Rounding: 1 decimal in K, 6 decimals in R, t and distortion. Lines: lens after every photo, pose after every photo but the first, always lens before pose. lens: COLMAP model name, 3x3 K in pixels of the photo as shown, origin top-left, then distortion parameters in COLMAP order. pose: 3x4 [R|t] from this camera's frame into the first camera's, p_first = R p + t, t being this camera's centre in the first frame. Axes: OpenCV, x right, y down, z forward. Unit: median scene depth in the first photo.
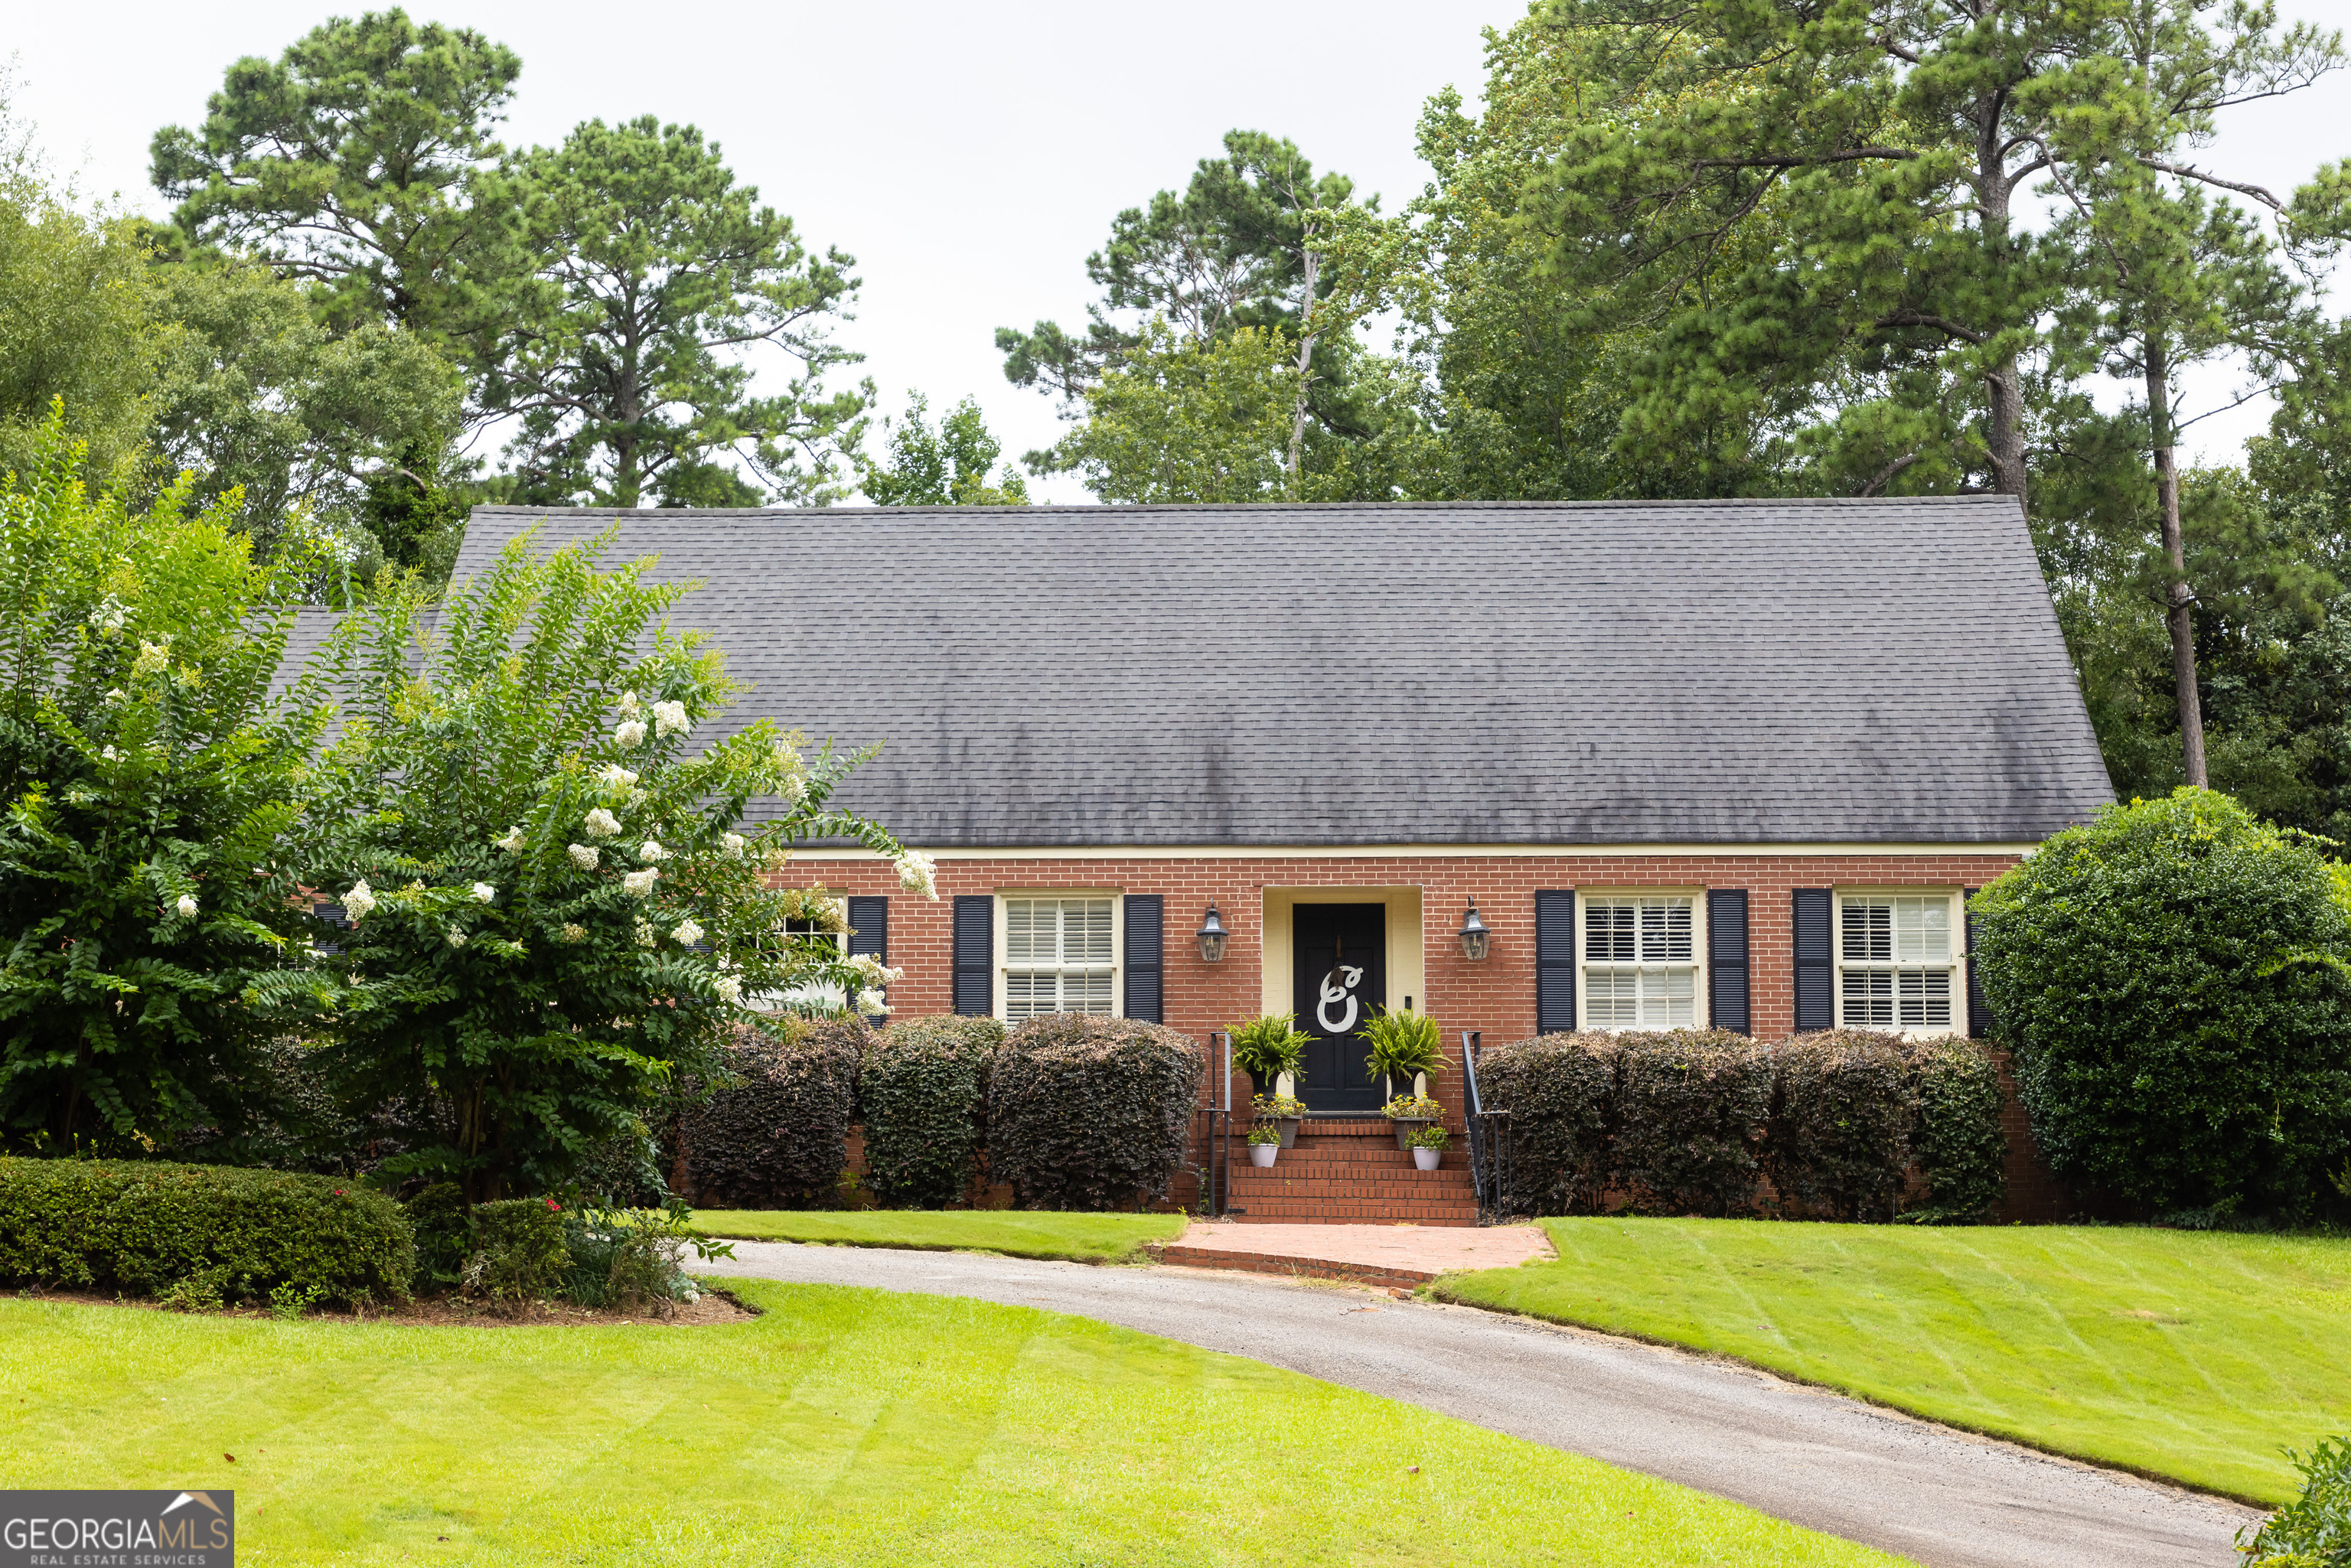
lens RADIAL K [[3827.5, 0, 1175.4], [0, 3827.5, 784.7], [0, 0, 1]] dist [-0.027340, 0.000000]
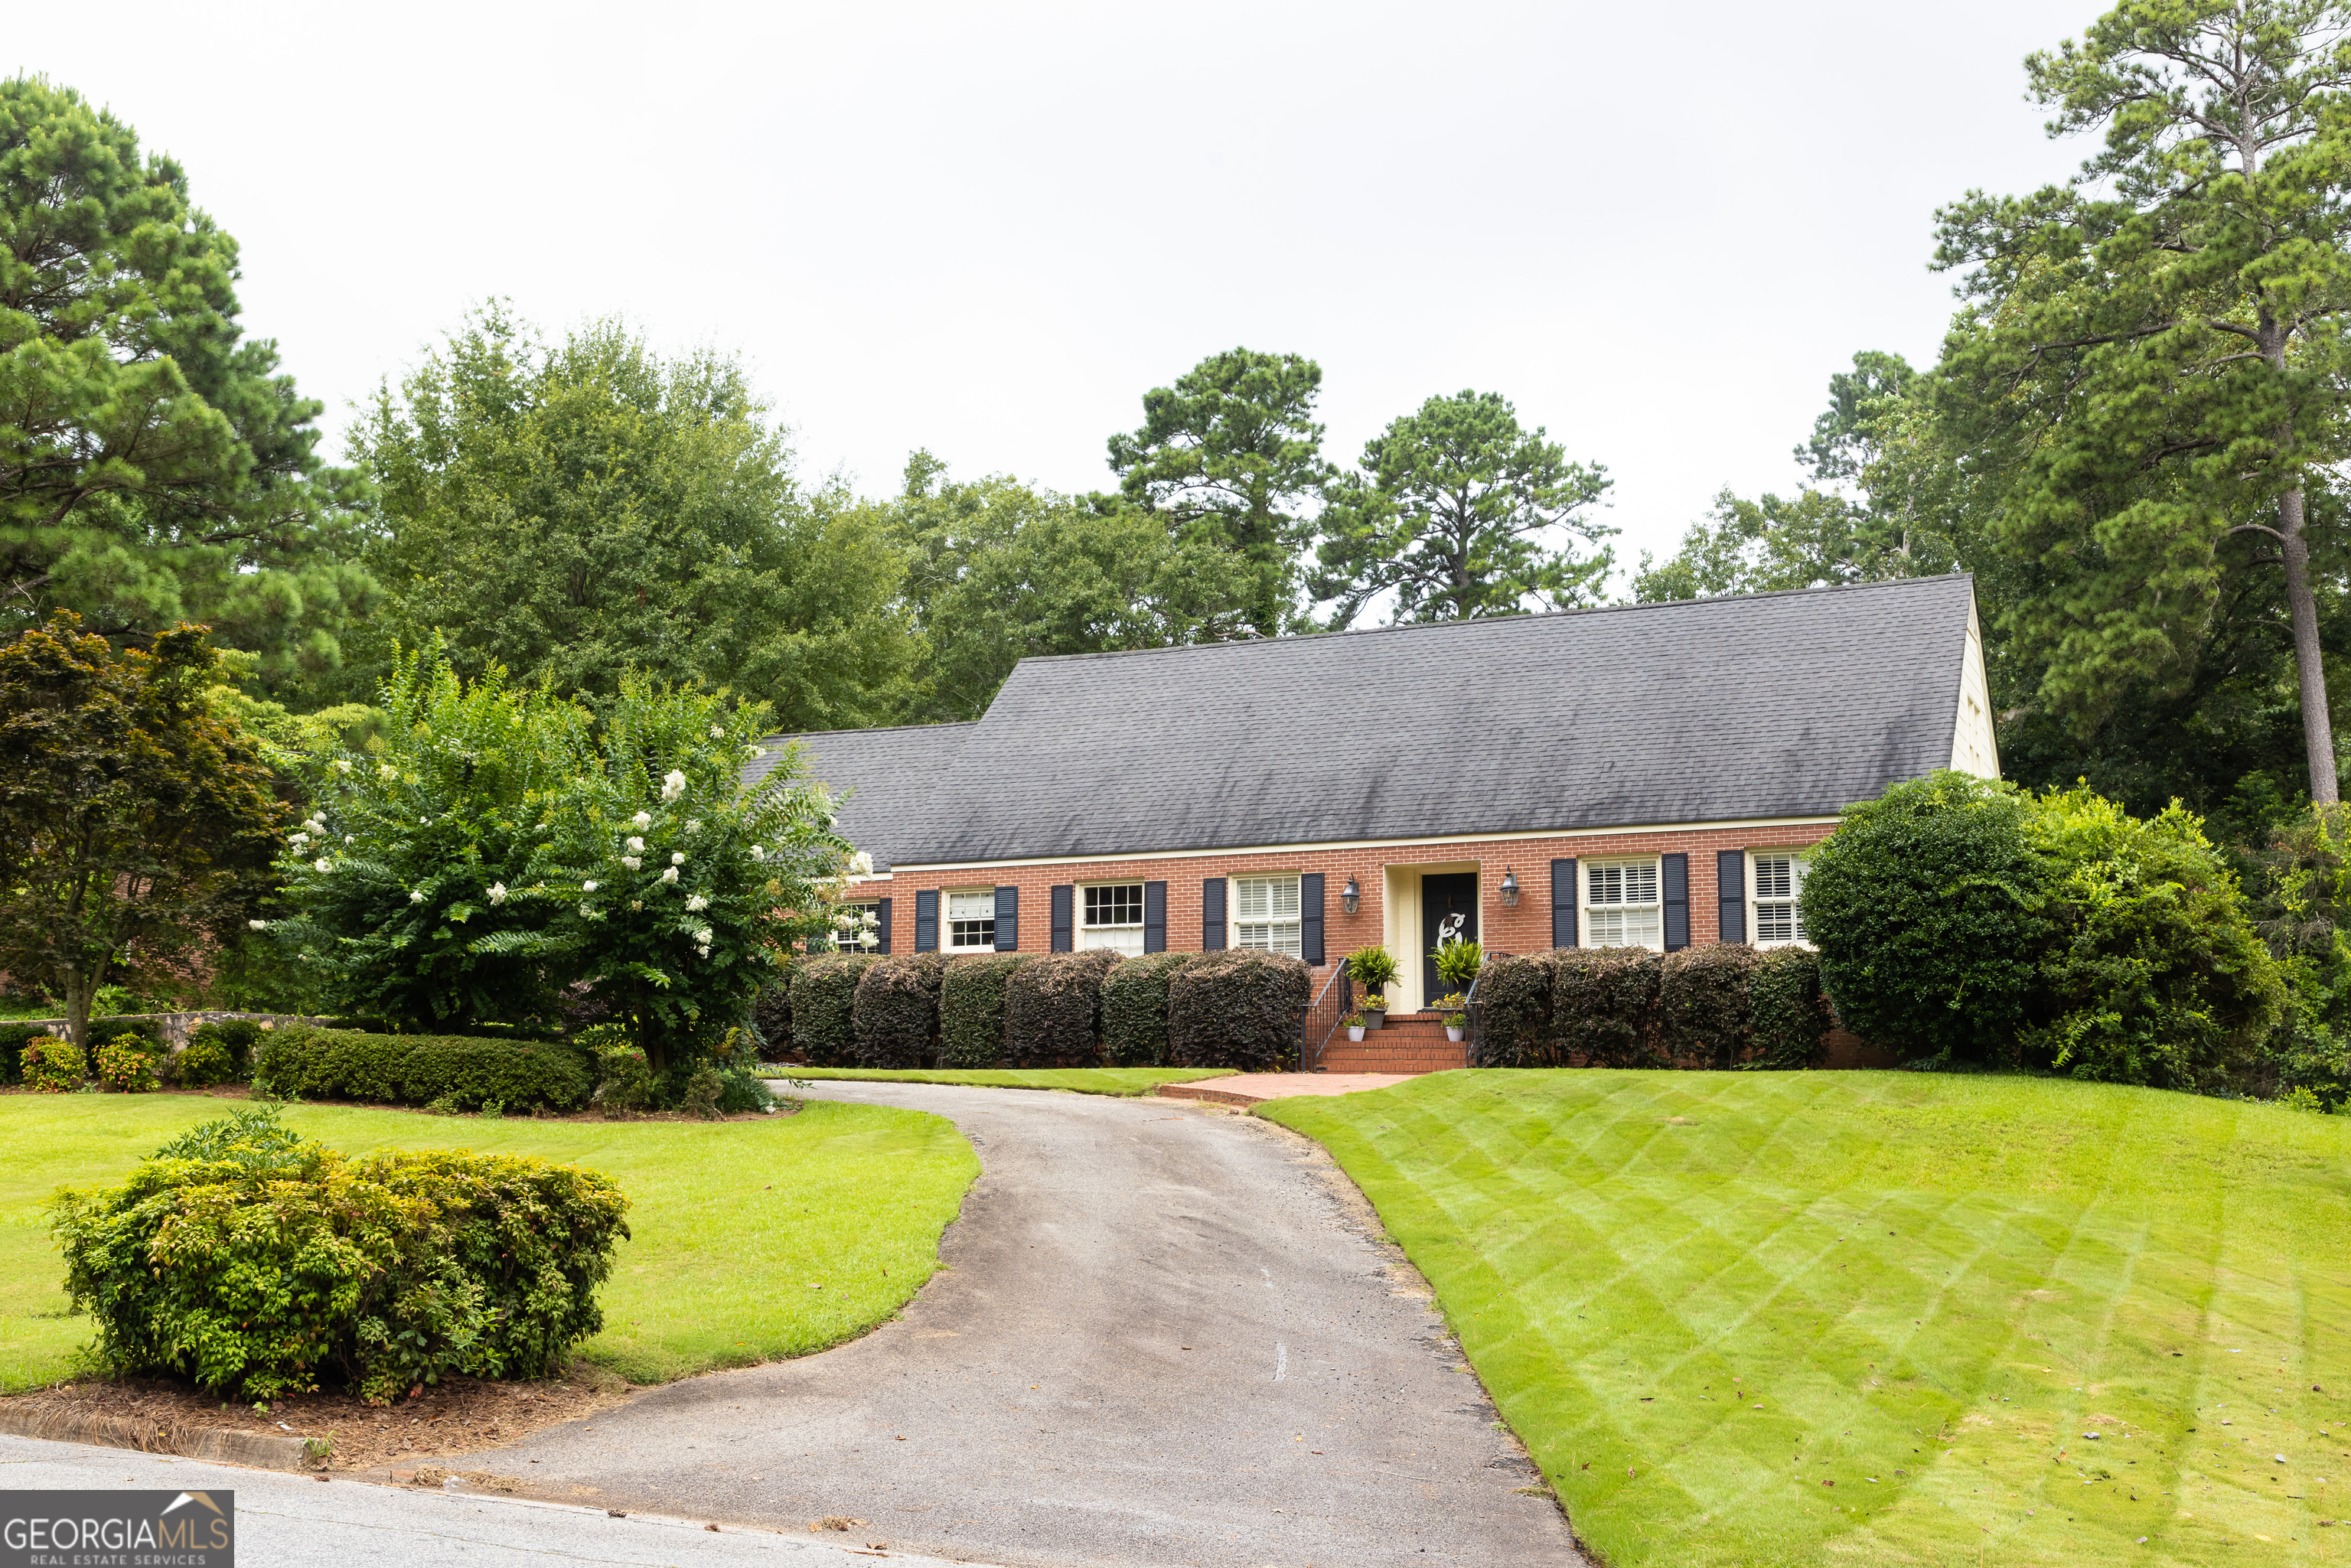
lens RADIAL K [[2559.6, 0, 1175.7], [0, 2559.6, 784.3], [0, 0, 1]] dist [-0.024903, 0.000000]
pose [[0.916688, -0.056060, -0.395652, 0.363683], [0.049687, 0.998417, -0.026347, 0.016878], [0.396502, 0.004493, 0.918023, -0.006846]]
